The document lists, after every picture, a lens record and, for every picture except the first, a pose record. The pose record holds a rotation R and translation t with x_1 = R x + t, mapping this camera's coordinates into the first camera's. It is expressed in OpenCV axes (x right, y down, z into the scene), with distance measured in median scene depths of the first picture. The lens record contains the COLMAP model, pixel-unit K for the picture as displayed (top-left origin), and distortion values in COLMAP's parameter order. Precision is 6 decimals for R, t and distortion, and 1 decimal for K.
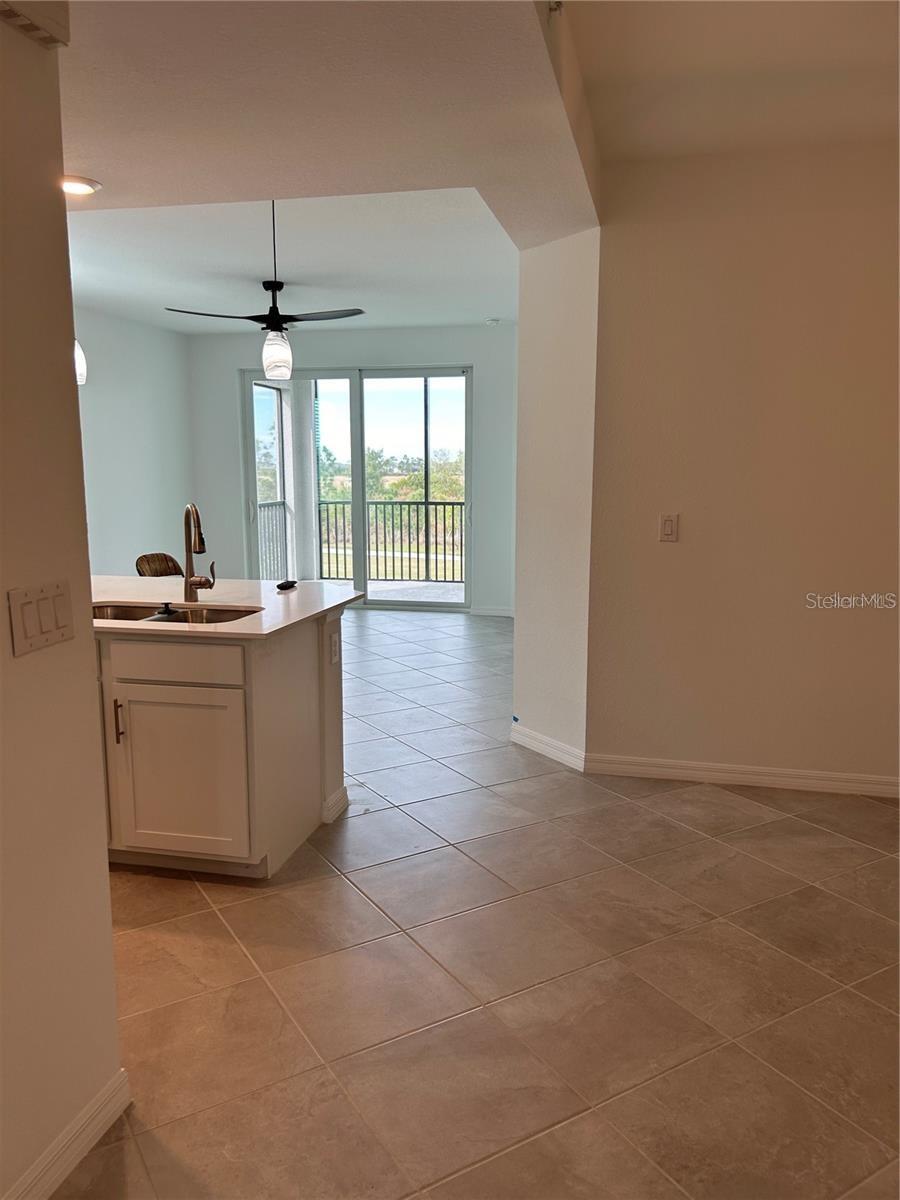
lens RADIAL K [[912.5, 0, 462.3], [0, 912.5, 621.7], [0, 0, 1]] dist [0.050076, -0.047619]
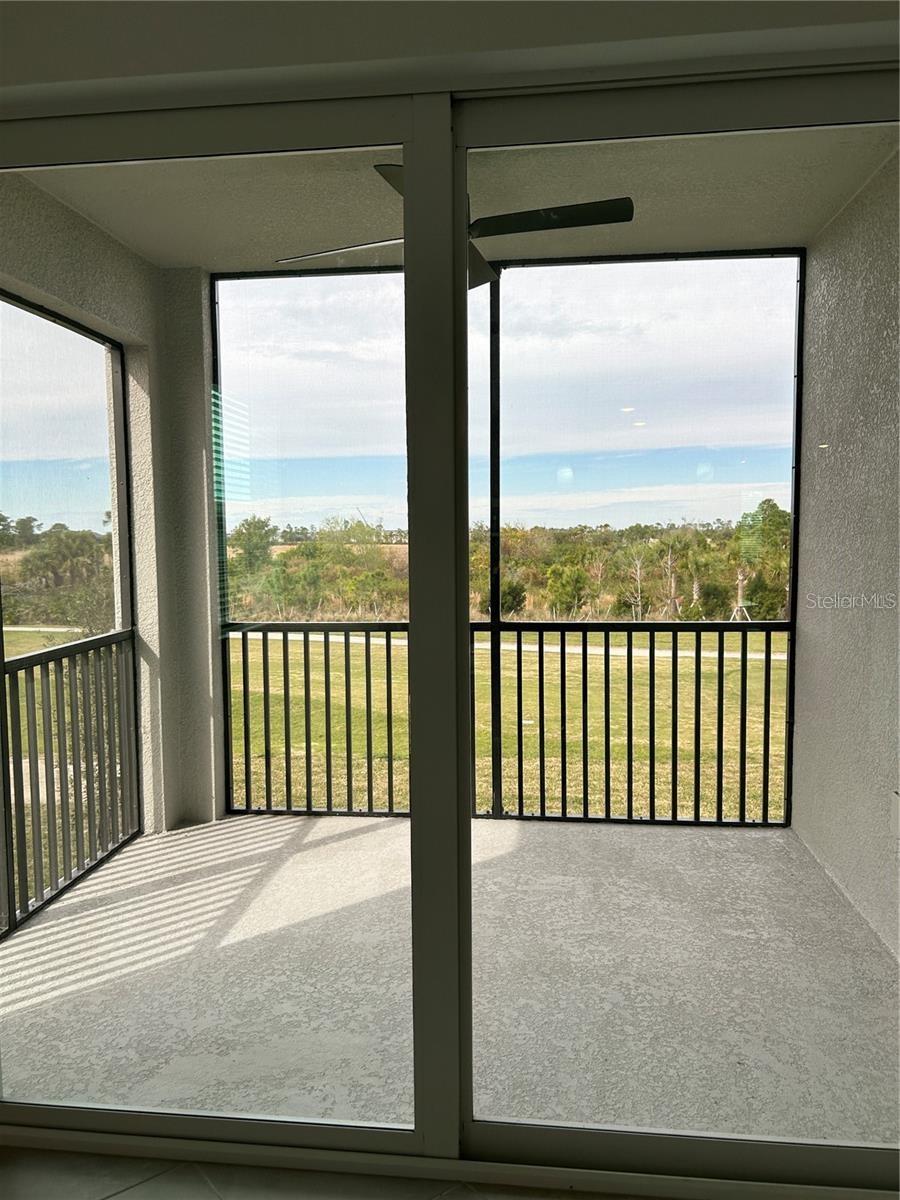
lens RADIAL K [[912.5, 0, 452.4], [0, 912.5, 599.8], [0, 0, 1]] dist [0.050076, -0.047619]
pose [[0.993190, -0.018342, 0.115056, -0.121261], [0.029397, 0.995030, -0.095138, -0.120202], [-0.112740, 0.097872, 0.988793, 0.693099]]
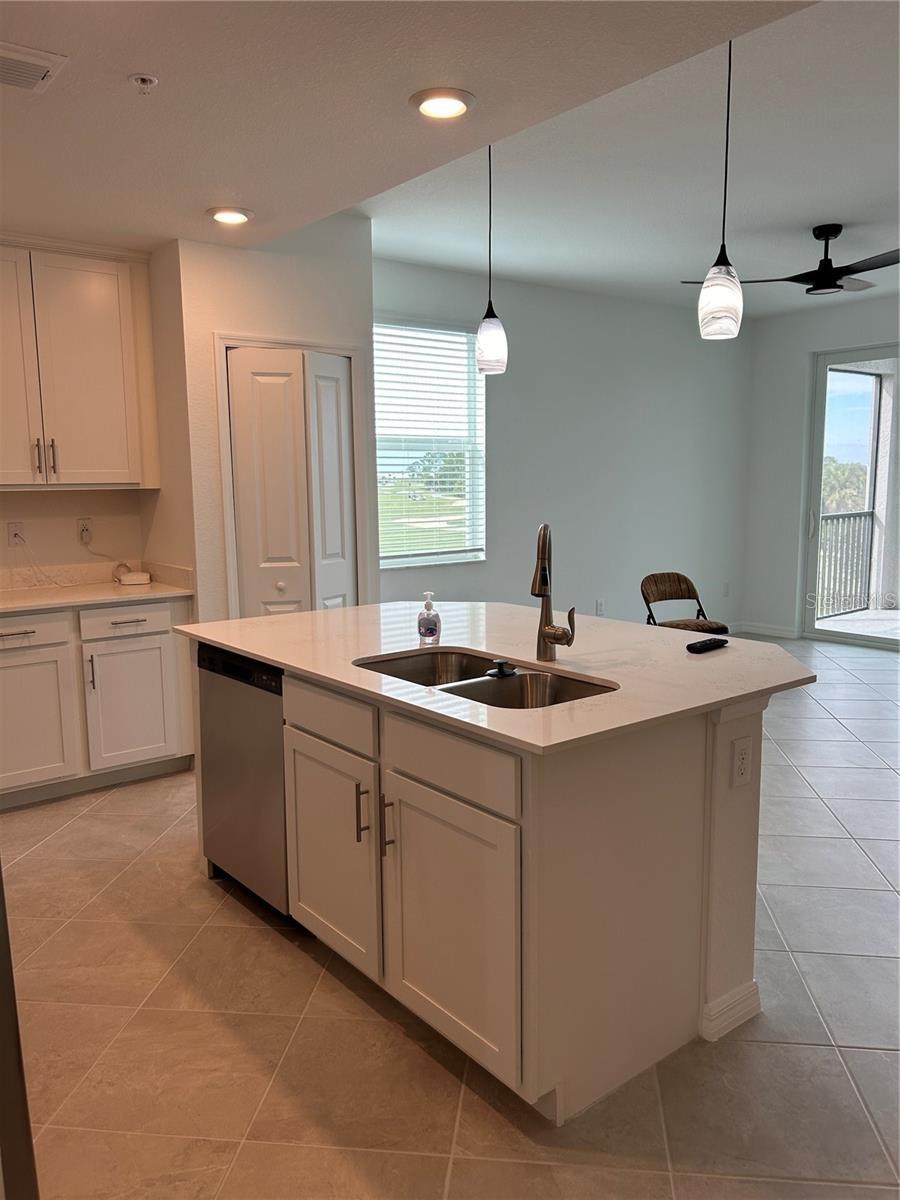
lens RADIAL K [[912.5, 0, 449.0], [0, 912.5, 609.9], [0, 0, 1]] dist [0.050076, -0.047619]
pose [[0.781558, 0.081014, -0.618550, 0.029272], [-0.092698, 0.995606, 0.013272, -0.022877], [0.616907, 0.046966, 0.785634, 0.142138]]
